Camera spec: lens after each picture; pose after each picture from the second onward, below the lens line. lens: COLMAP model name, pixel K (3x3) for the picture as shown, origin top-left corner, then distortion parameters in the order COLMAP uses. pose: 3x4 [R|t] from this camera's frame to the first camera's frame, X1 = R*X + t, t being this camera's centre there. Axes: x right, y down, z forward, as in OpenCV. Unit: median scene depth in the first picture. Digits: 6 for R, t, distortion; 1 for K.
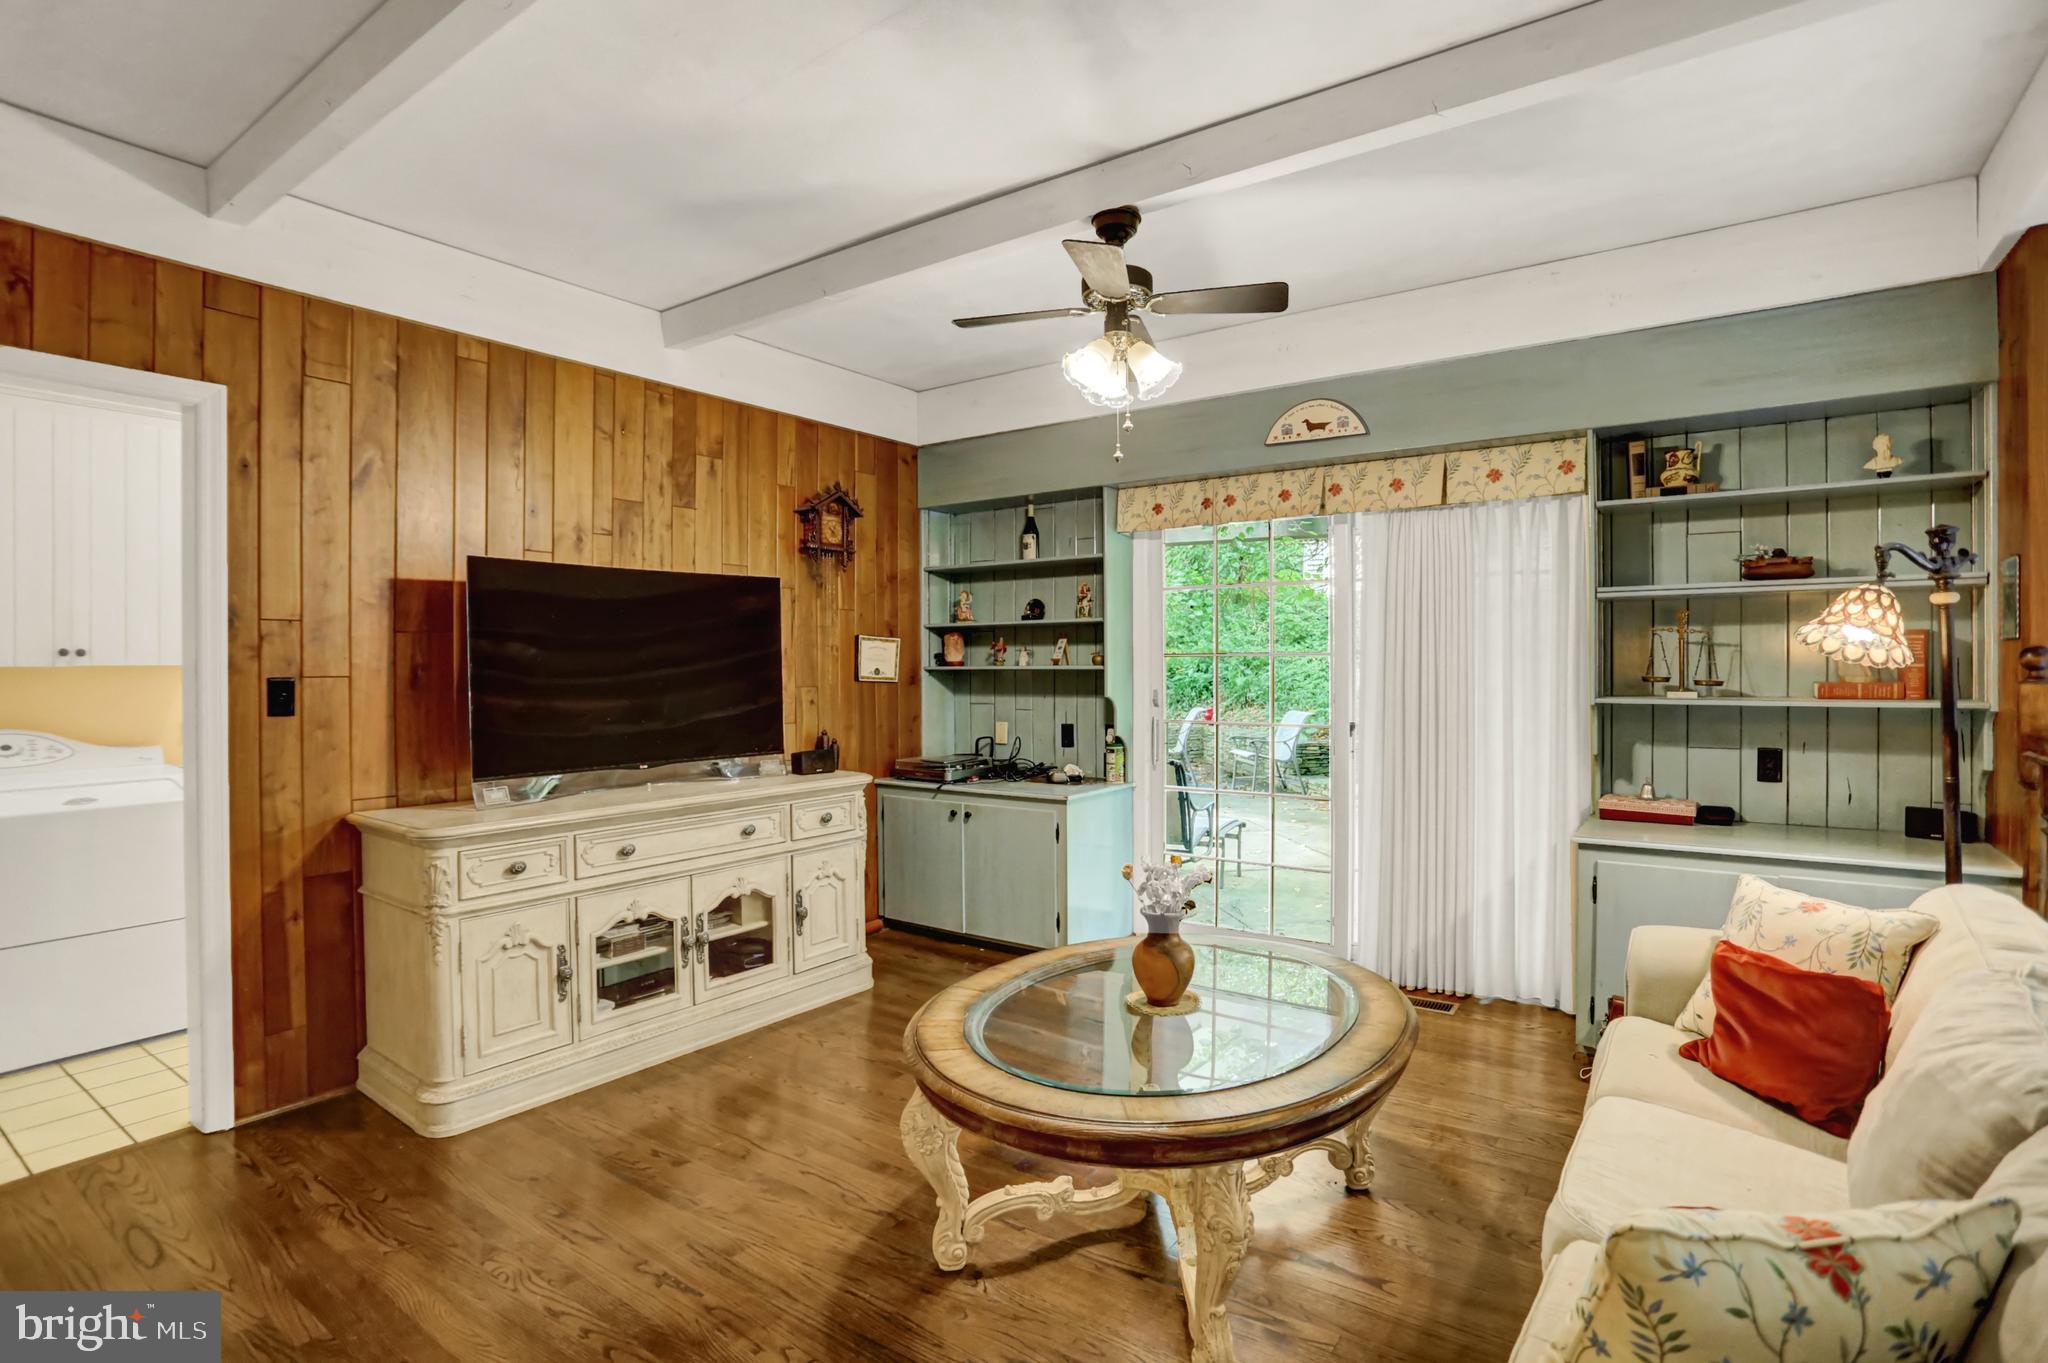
lens RADIAL K [[1004.2, 0, 1033.1], [0, 1004.2, 668.5], [0, 0, 1]] dist [-0.069673, 0.025008]
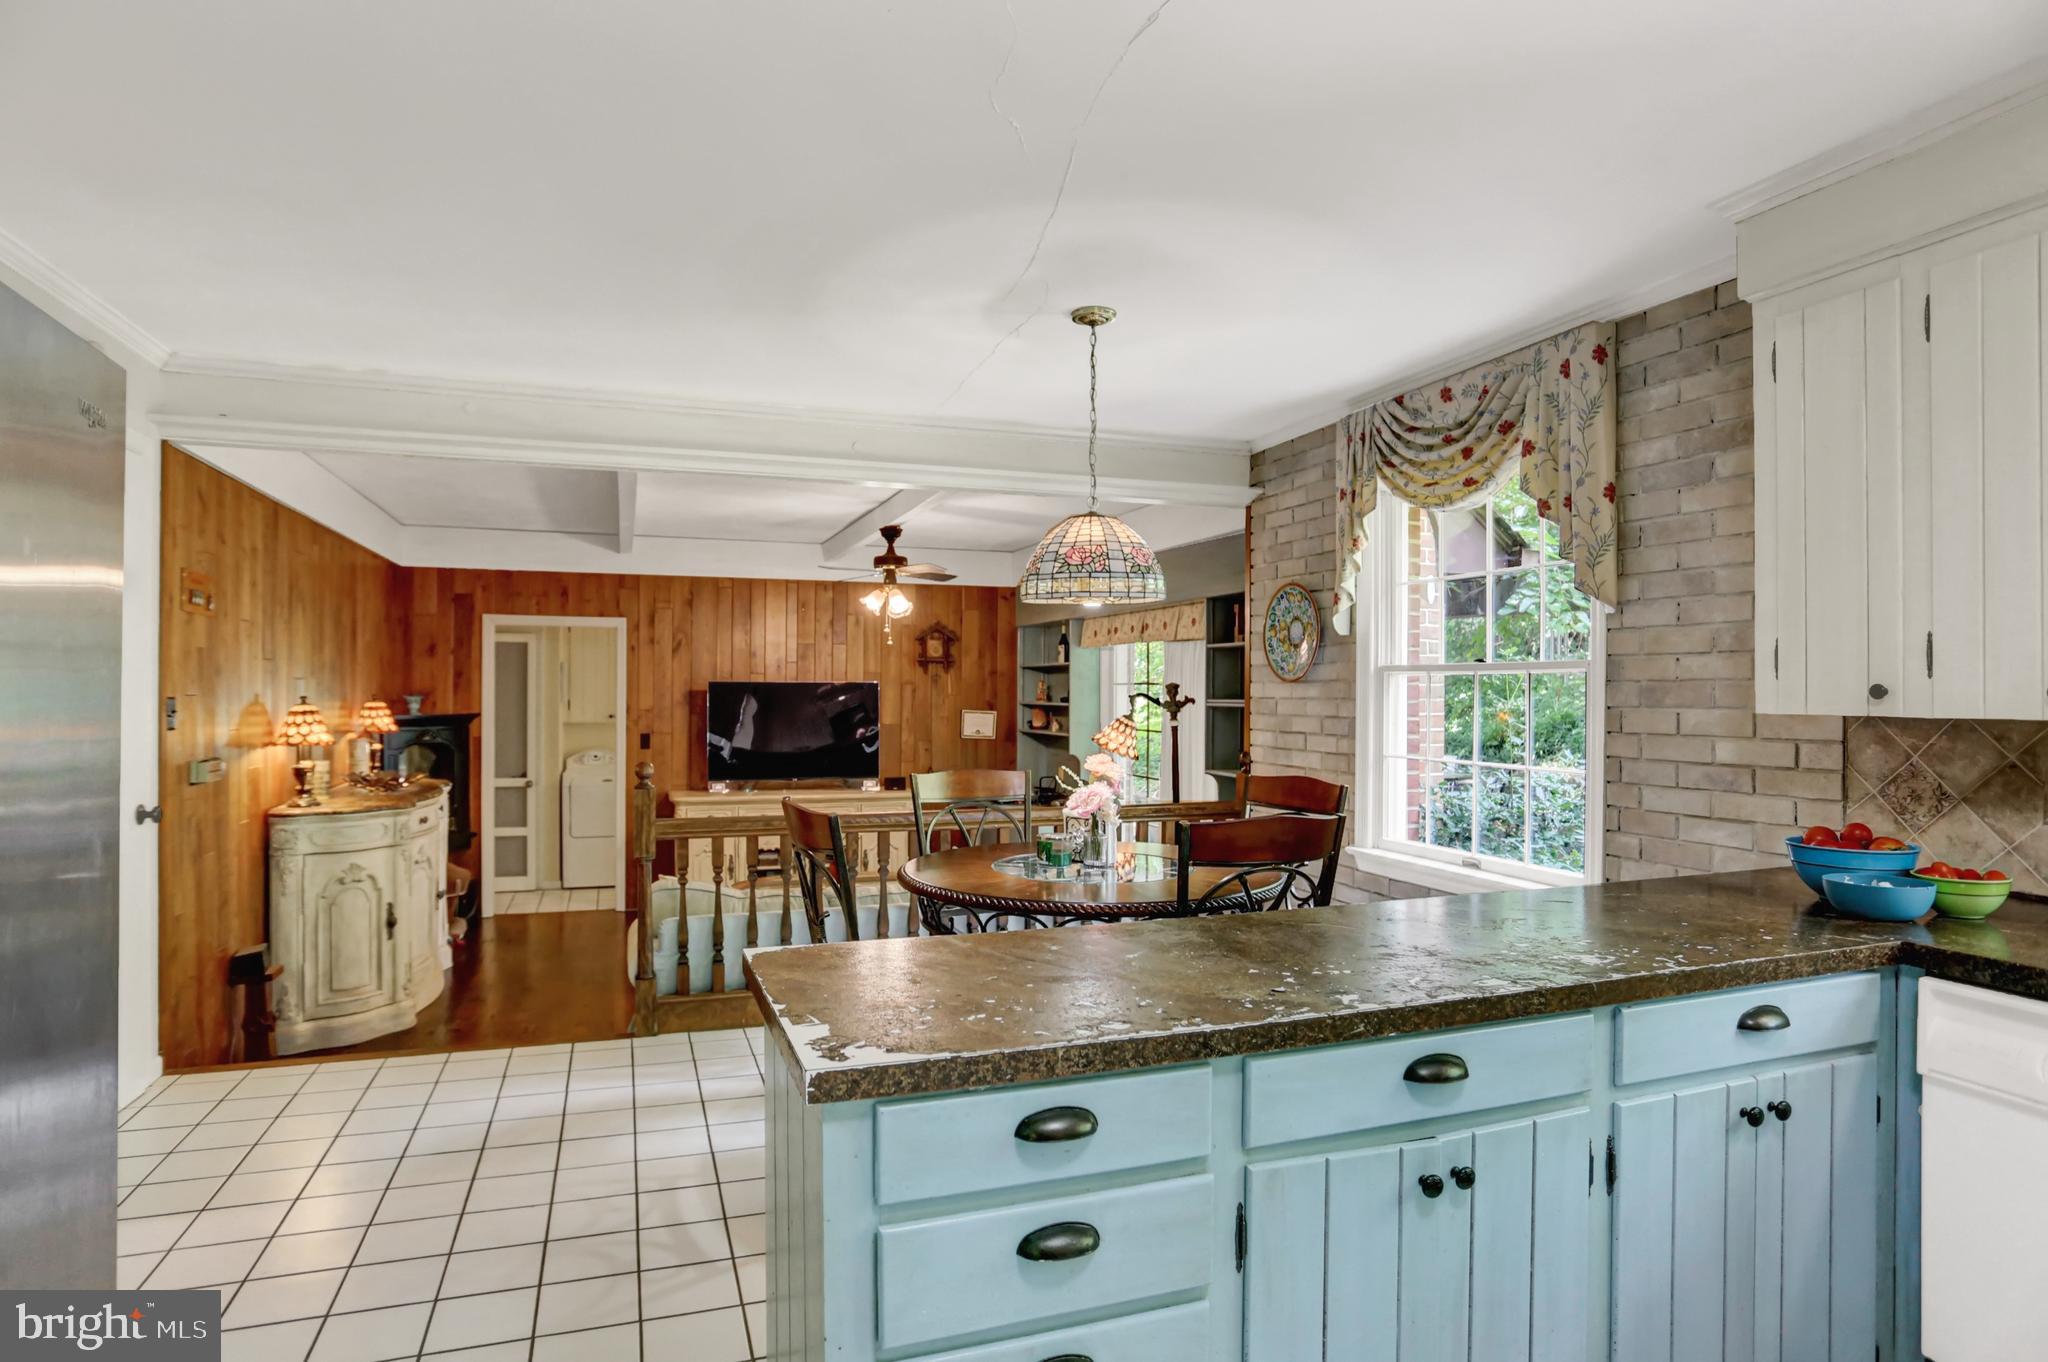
lens RADIAL K [[1150.0, 0, 1045.9], [0, 1150.0, 683.5], [0, 0, 1]] dist [-0.088199, 0.040731]
pose [[0.824572, 0.006582, -0.565718, 1.373376], [-0.012670, 0.999896, -0.006833, -0.089794], [0.565615, 0.012802, 0.824570, -0.648729]]
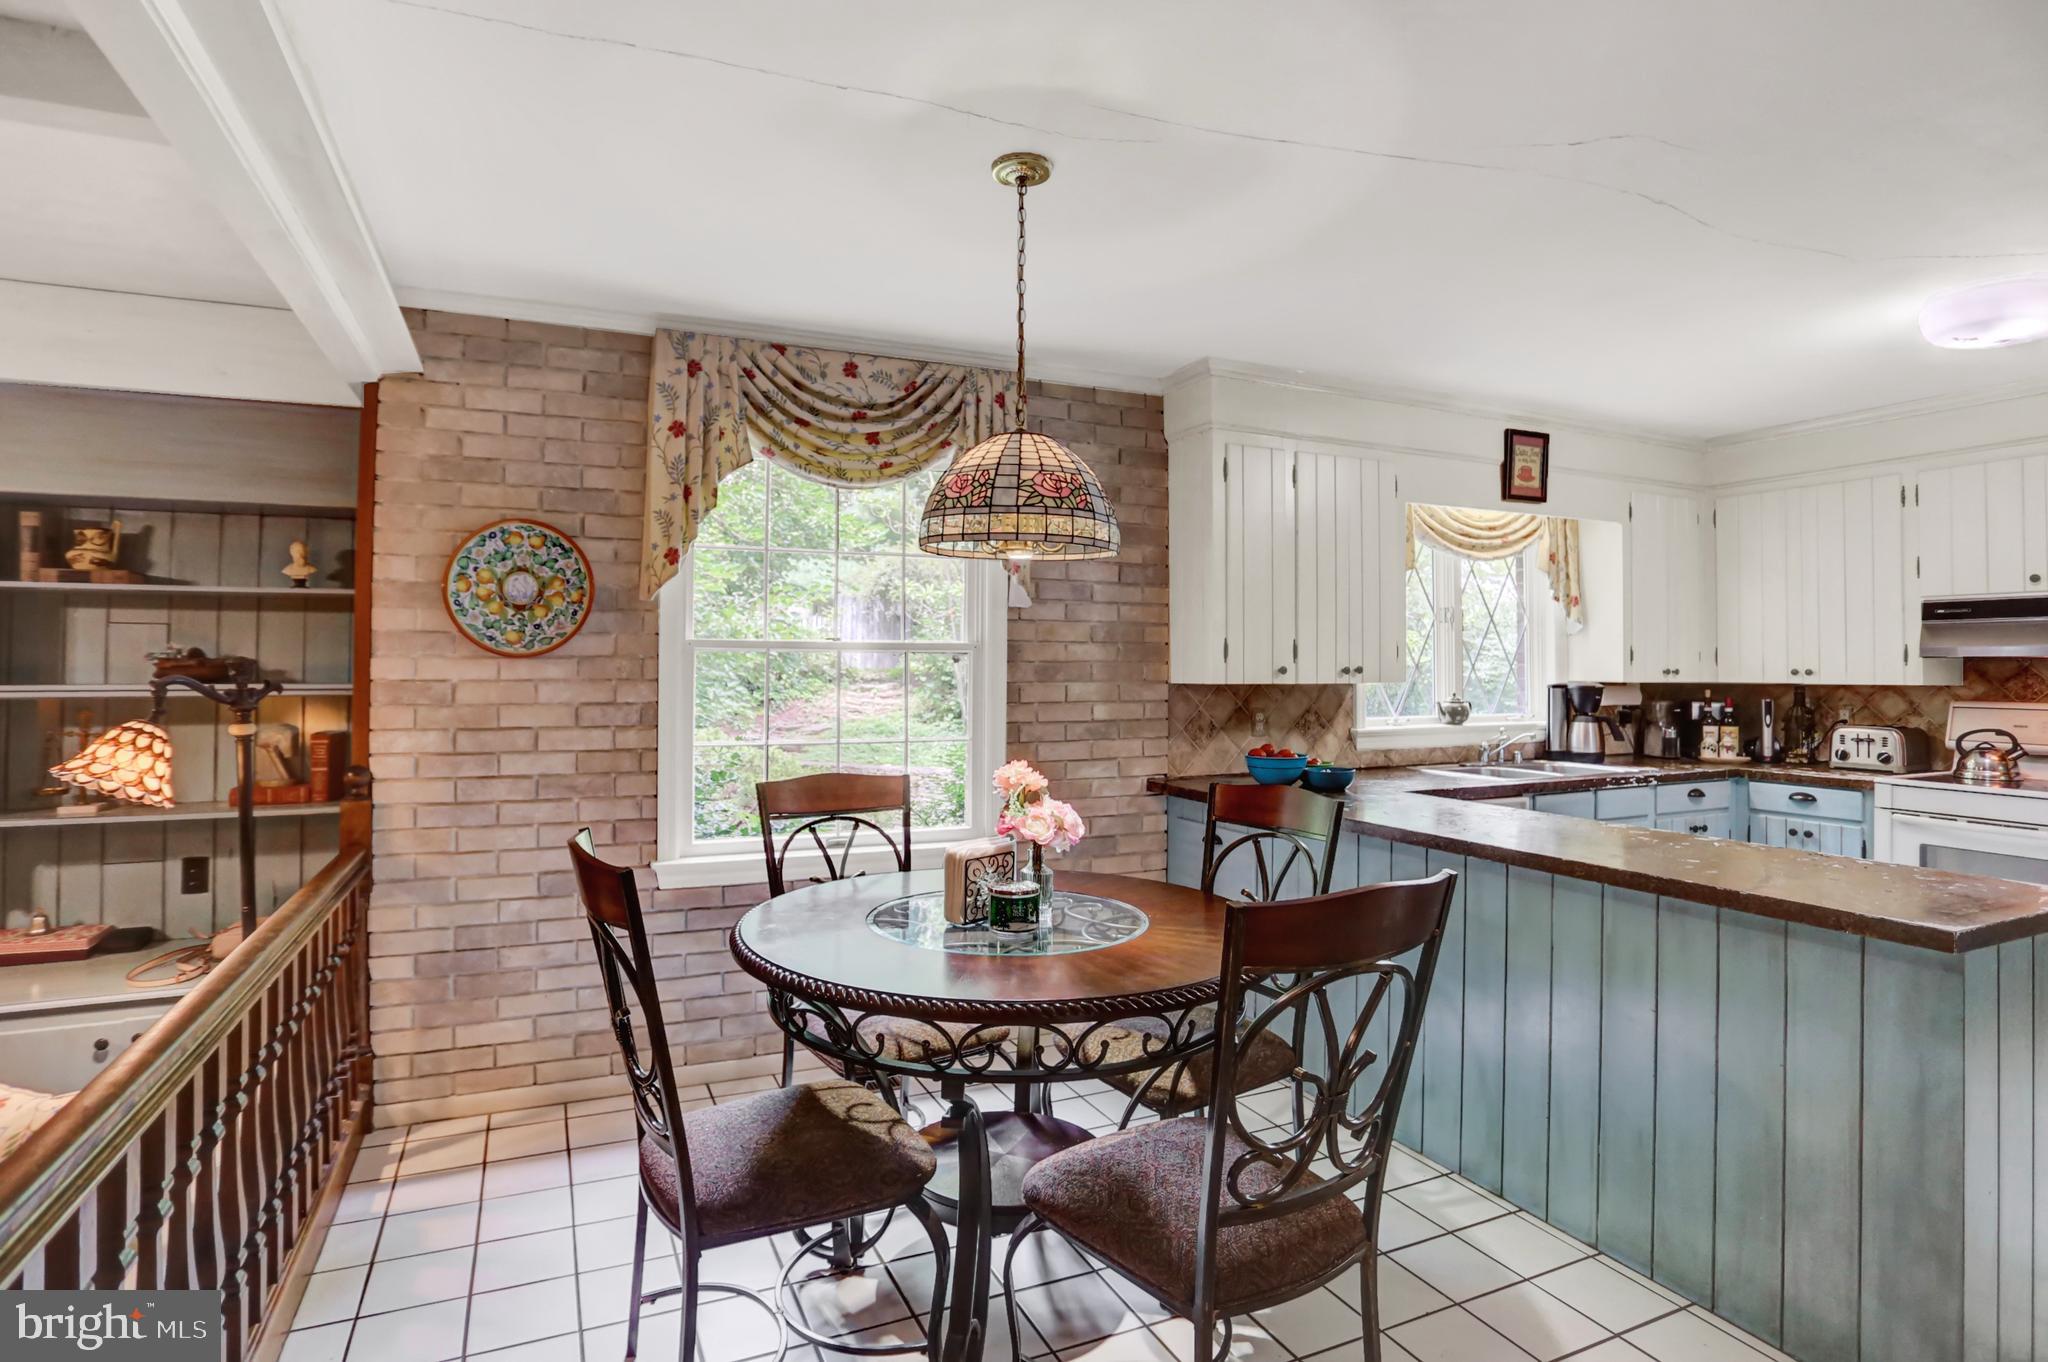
lens RADIAL K [[1029.7, 0, 1025.3], [0, 1029.7, 666.9], [0, 0, 1]] dist [-0.106677, 0.051641]
pose [[0.507804, 0.008593, 0.861430, 0.326401], [-0.001238, 0.999956, -0.009245, -0.089043], [-0.861472, 0.003628, 0.507793, -0.166922]]
